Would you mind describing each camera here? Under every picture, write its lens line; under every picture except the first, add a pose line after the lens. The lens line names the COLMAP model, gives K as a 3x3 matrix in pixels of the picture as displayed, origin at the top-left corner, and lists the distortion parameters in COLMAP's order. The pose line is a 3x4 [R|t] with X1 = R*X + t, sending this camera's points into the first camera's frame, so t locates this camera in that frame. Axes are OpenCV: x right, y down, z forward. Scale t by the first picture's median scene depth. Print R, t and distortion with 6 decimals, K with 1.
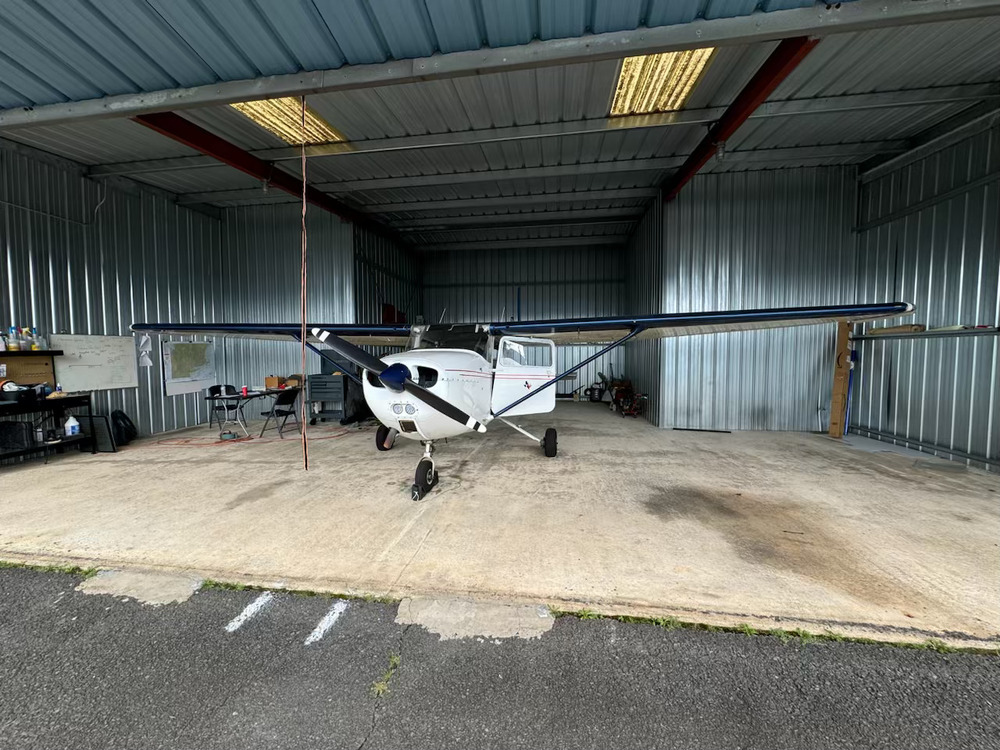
lens RADIAL K [[399.2, 0, 500.7], [0, 399.2, 375.5], [0, 0, 1]] dist [-0.001832, 0.000790]
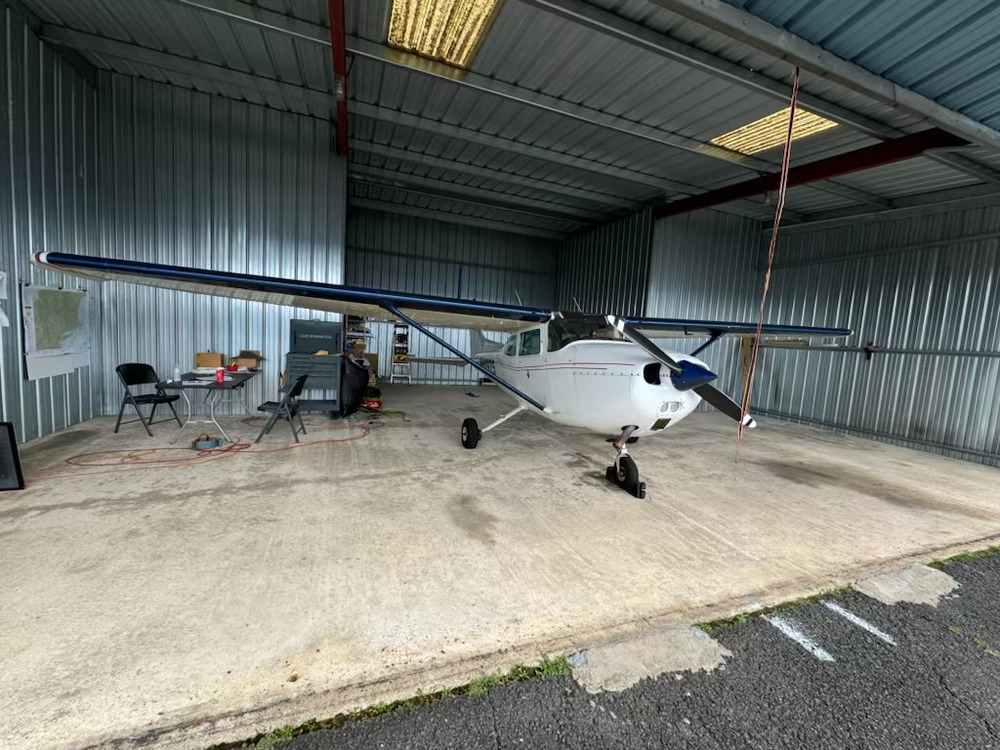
lens RADIAL K [[399.2, 0, 501.1], [0, 399.2, 375.5], [0, 0, 1]] dist [-0.001832, 0.000790]
pose [[0.871636, 0.016126, 0.489889, -0.835248], [-0.041410, 0.998308, 0.040818, -0.011219], [-0.488402, -0.055865, 0.870829, 0.279765]]
